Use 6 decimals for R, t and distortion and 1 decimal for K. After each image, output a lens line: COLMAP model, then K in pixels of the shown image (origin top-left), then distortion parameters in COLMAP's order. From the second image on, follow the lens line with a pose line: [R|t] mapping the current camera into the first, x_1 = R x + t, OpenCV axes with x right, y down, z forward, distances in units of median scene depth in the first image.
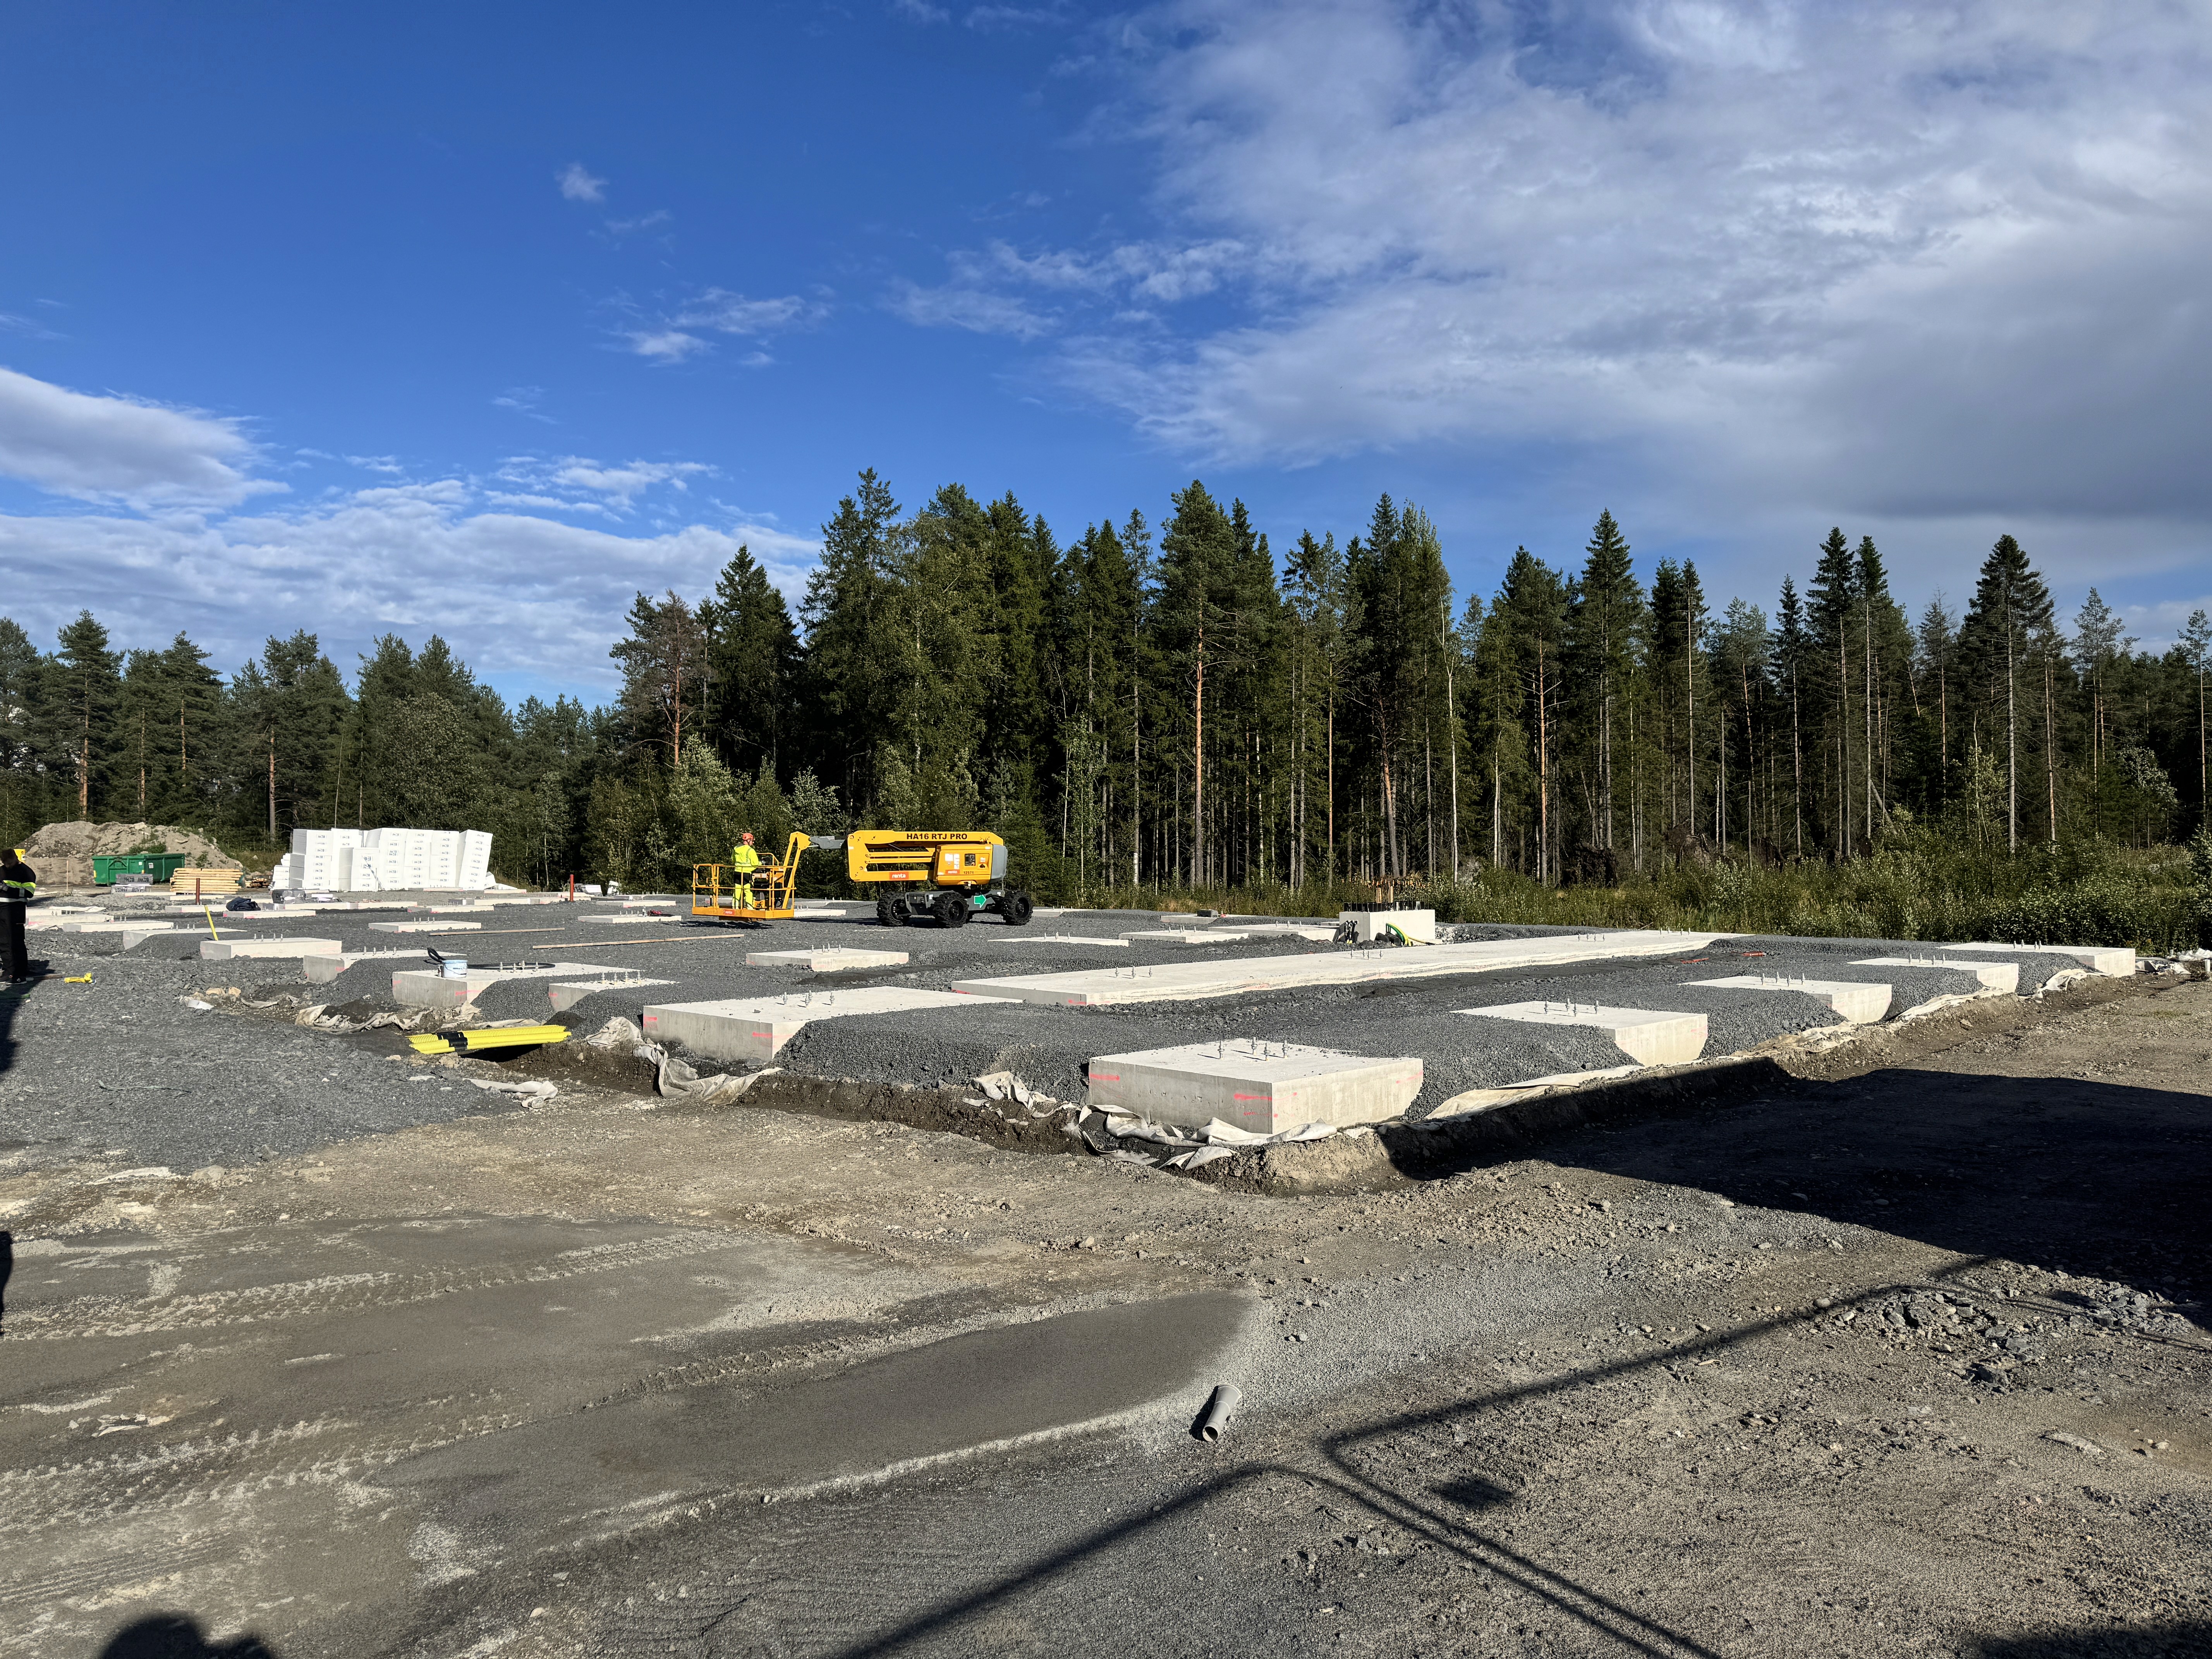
lens RADIAL K [[1544.3, 0, 1106.0], [0, 1544.3, 829.5], [0, 0, 1]] dist [0.082600, -0.103471]
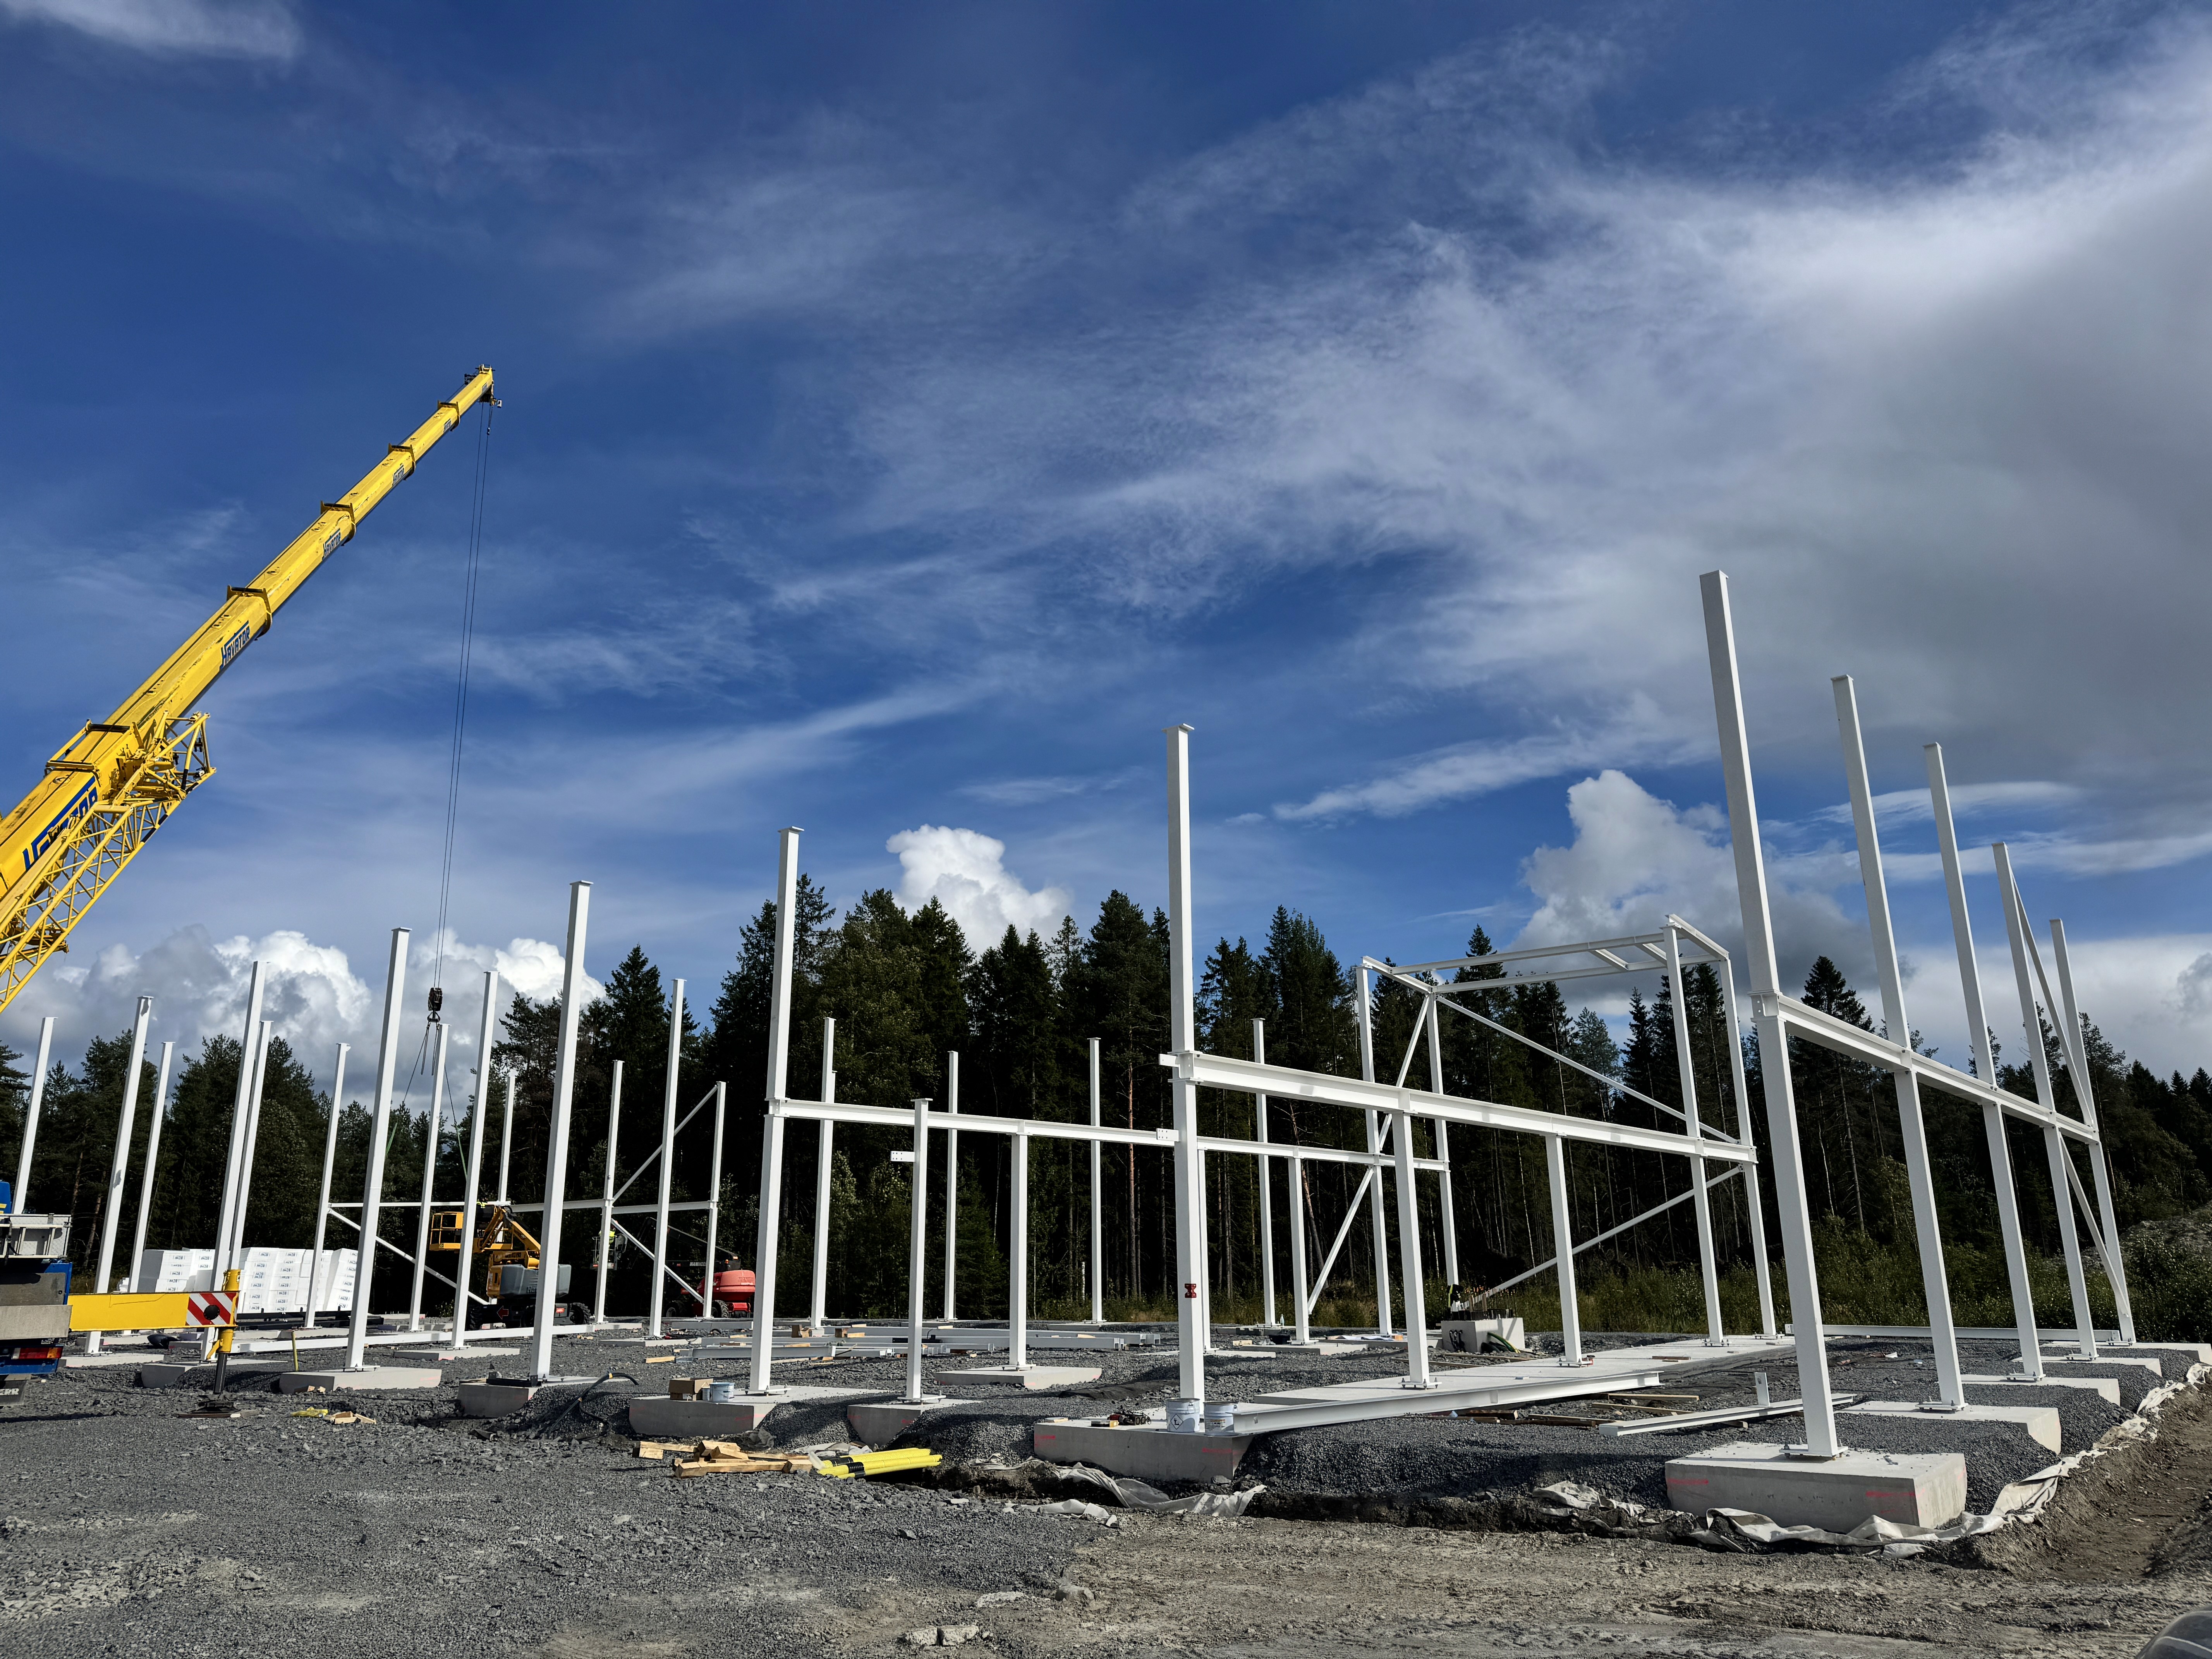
lens RADIAL K [[1544.3, 0, 1106.0], [0, 1544.3, 829.5], [0, 0, 1]] dist [0.082600, -0.103471]
pose [[0.993102, 0.022814, 0.115013, -0.052213], [0.007321, 0.966911, -0.255007, 0.000602], [-0.117025, 0.254090, 0.960075, -0.005691]]
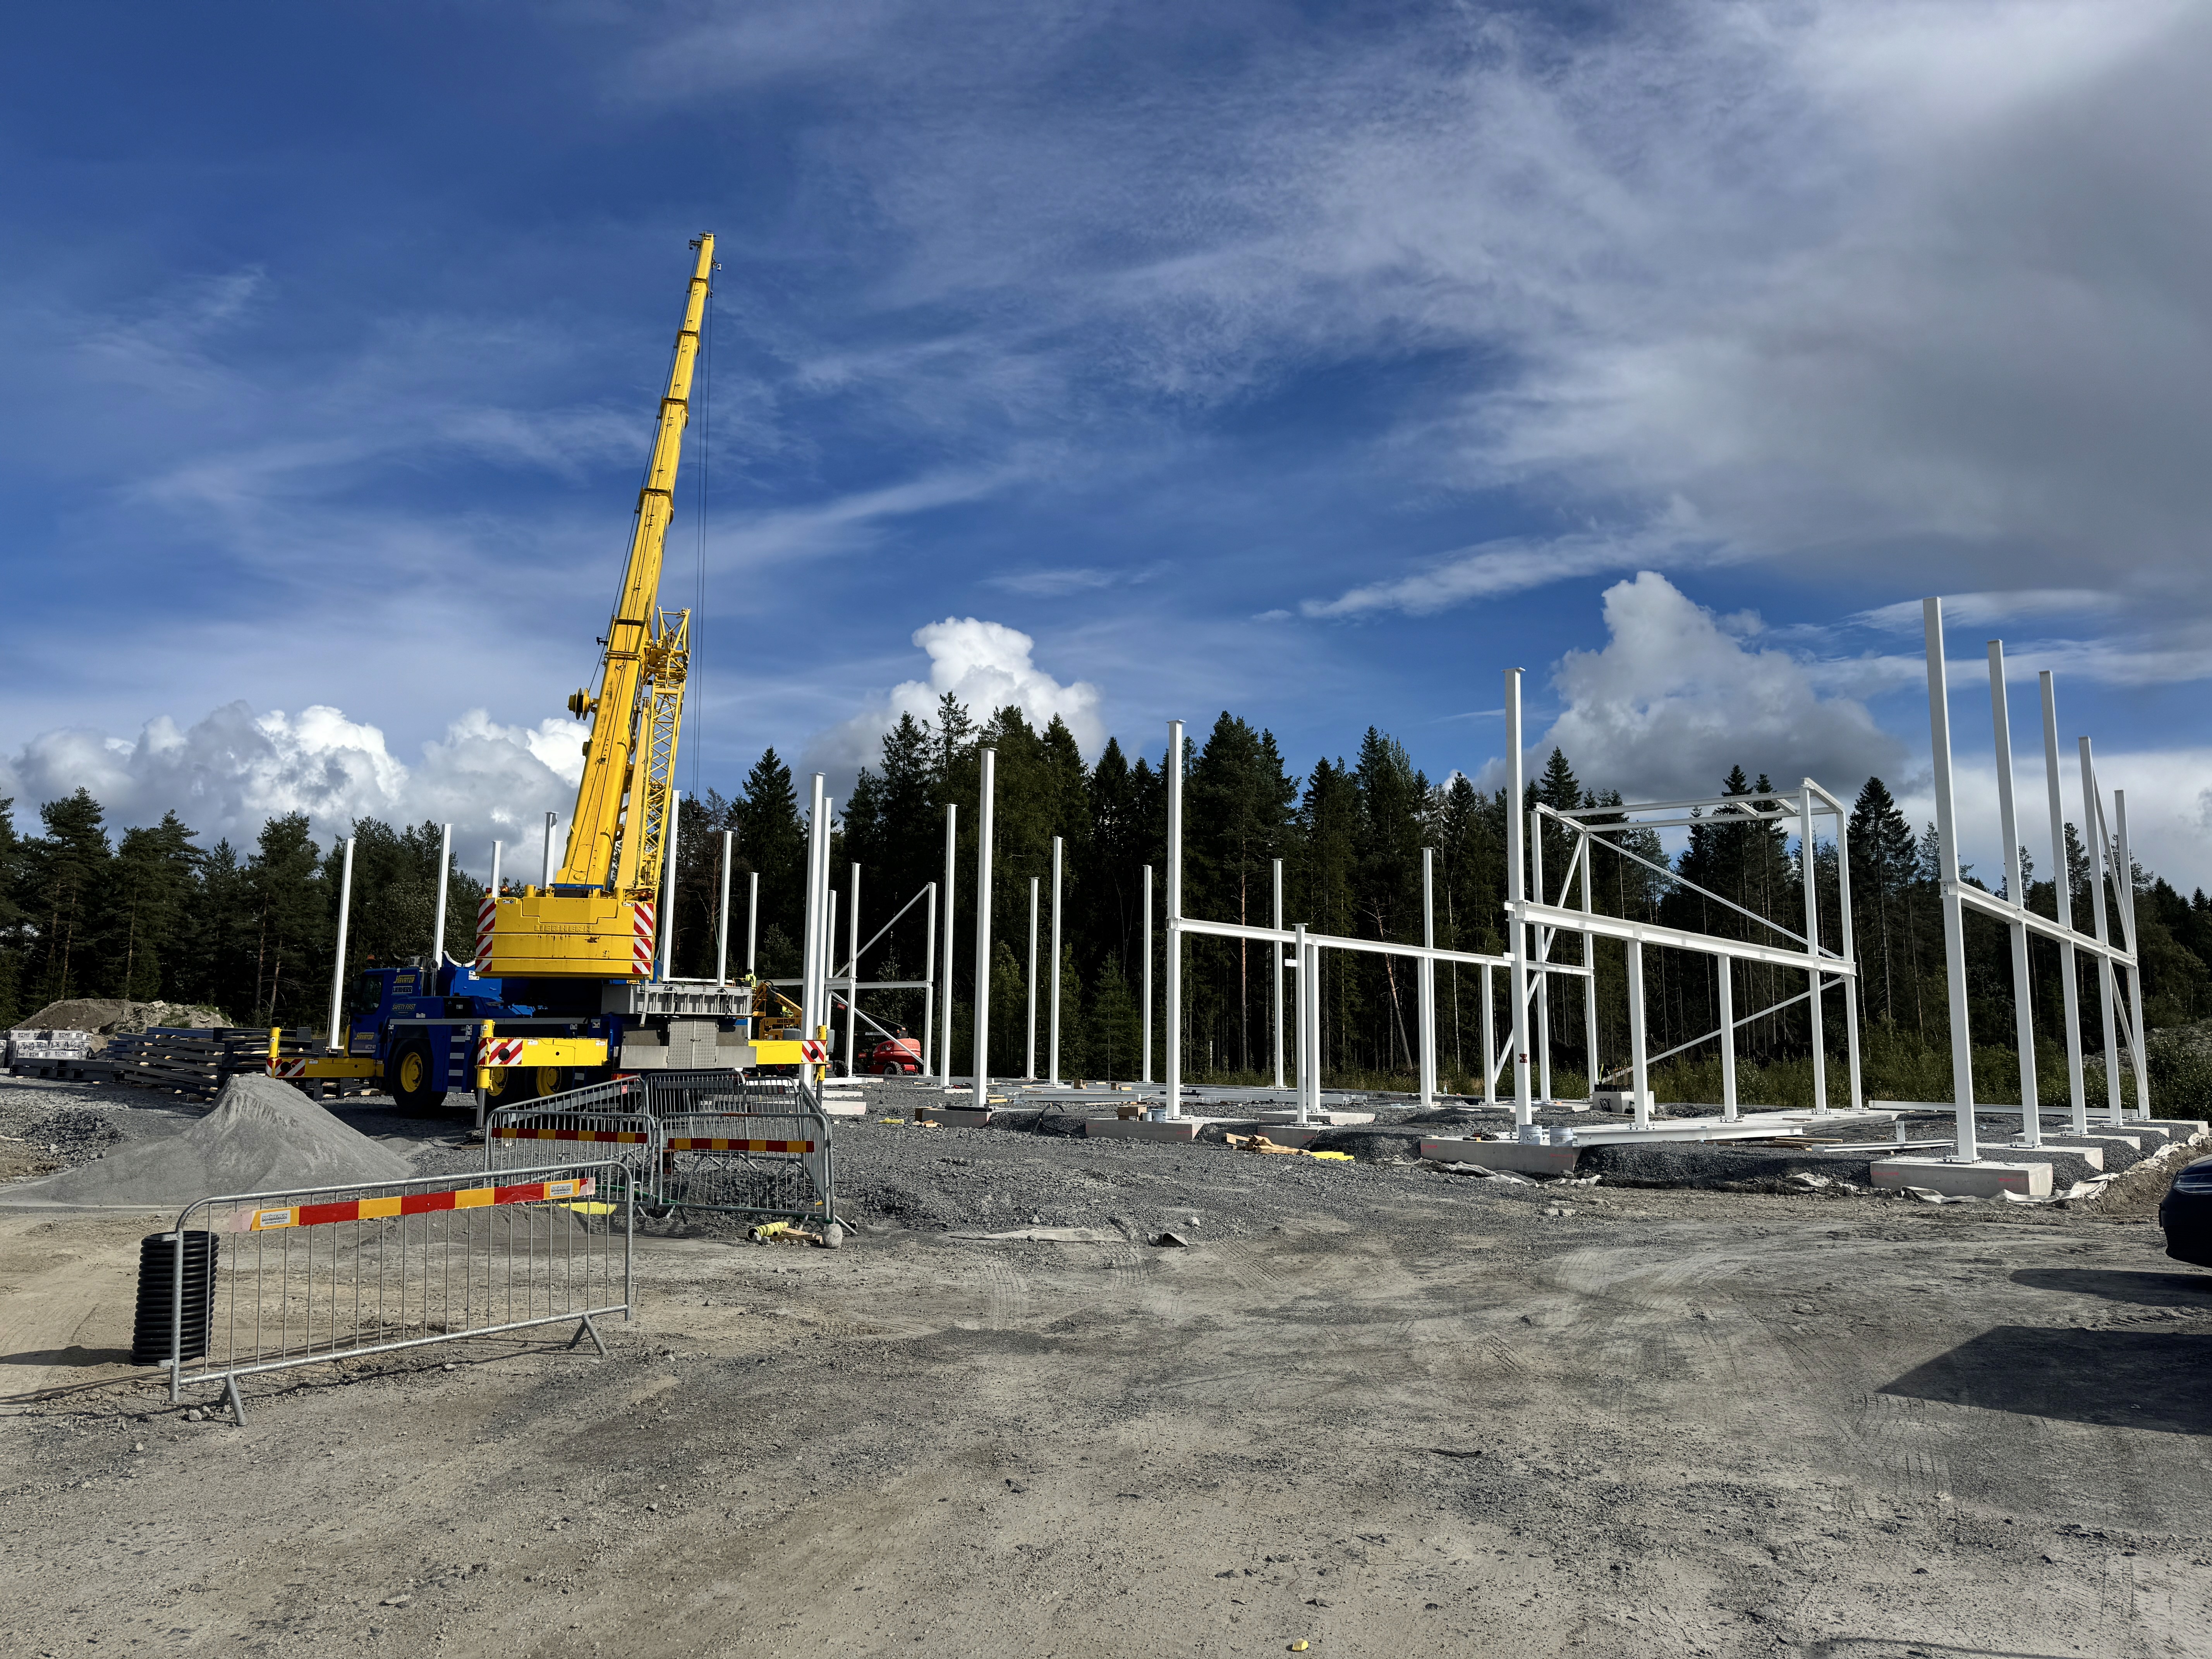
lens RADIAL K [[1566.2, 0, 1091.8], [0, 1566.2, 801.6], [0, 0, 1]] dist [0.022917, -0.006335]
pose [[0.994459, 0.031474, 0.100300, -0.120811], [-0.017077, 0.989821, -0.141289, 0.002112], [-0.103725, 0.138793, 0.984874, -0.078469]]
